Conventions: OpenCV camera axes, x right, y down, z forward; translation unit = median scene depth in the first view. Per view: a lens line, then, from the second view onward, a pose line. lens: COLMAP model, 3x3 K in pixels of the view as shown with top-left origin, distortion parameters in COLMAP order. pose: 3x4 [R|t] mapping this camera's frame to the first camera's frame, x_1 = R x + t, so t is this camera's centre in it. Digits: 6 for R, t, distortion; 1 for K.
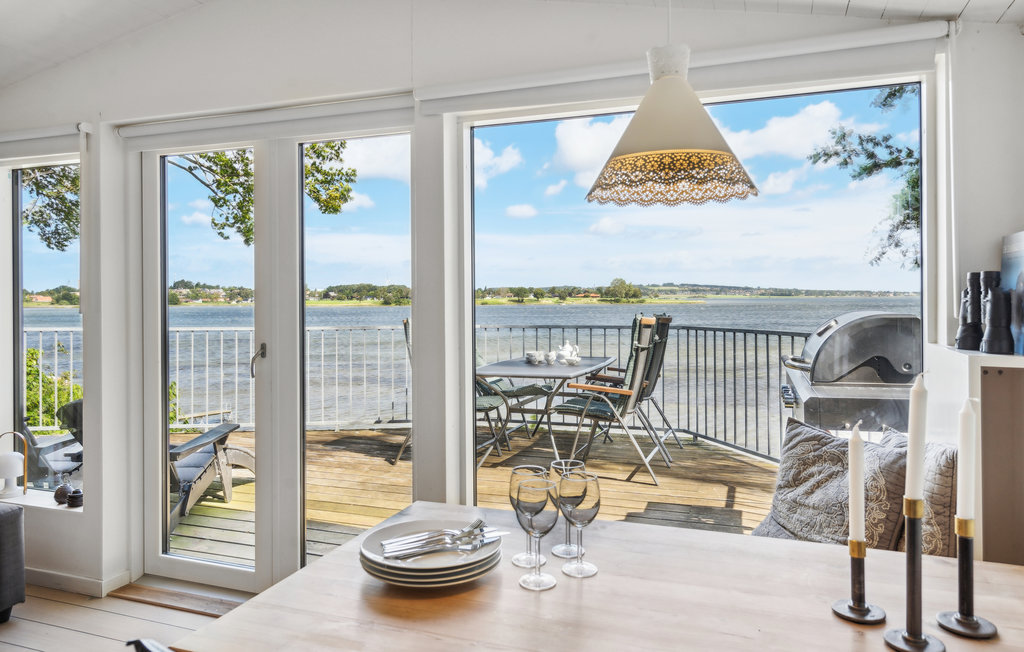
lens RADIAL K [[693.3, 0, 513.7], [0, 693.3, 295.4], [0, 0, 1]] dist [0.014689, -0.002786]
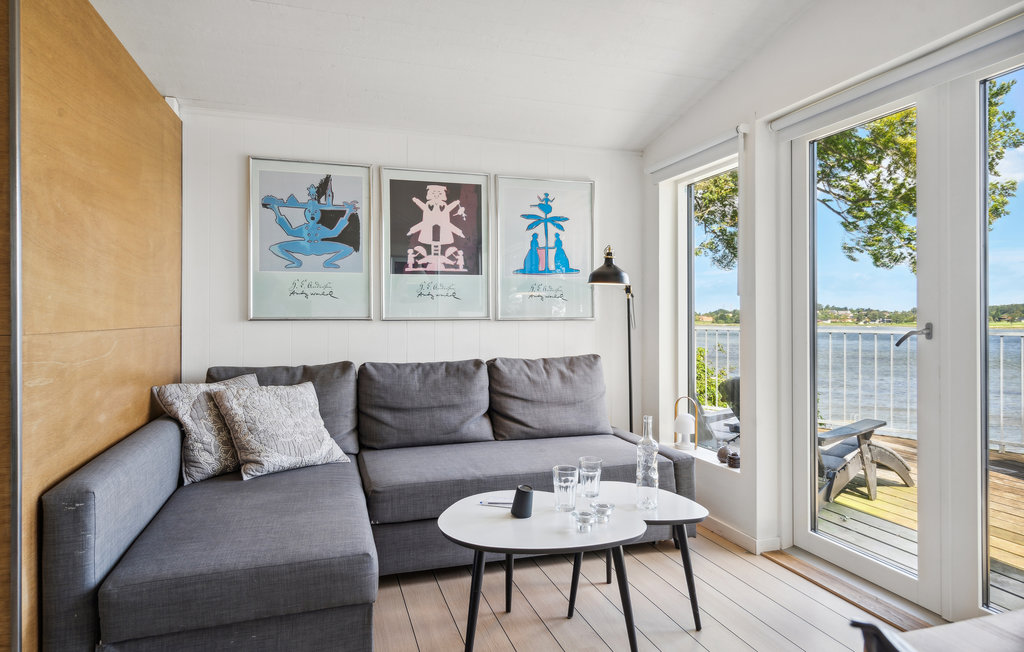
lens RADIAL K [[600.8, 0, 512.0], [0, 600.8, 326.0], [0, 0, 1]] dist [0.003272, 0.001913]
pose [[0.616137, 0.009192, -0.787586, -0.077511], [-0.000340, 0.999935, 0.011404, 0.056754], [0.787639, -0.006758, 0.616100, 0.108670]]
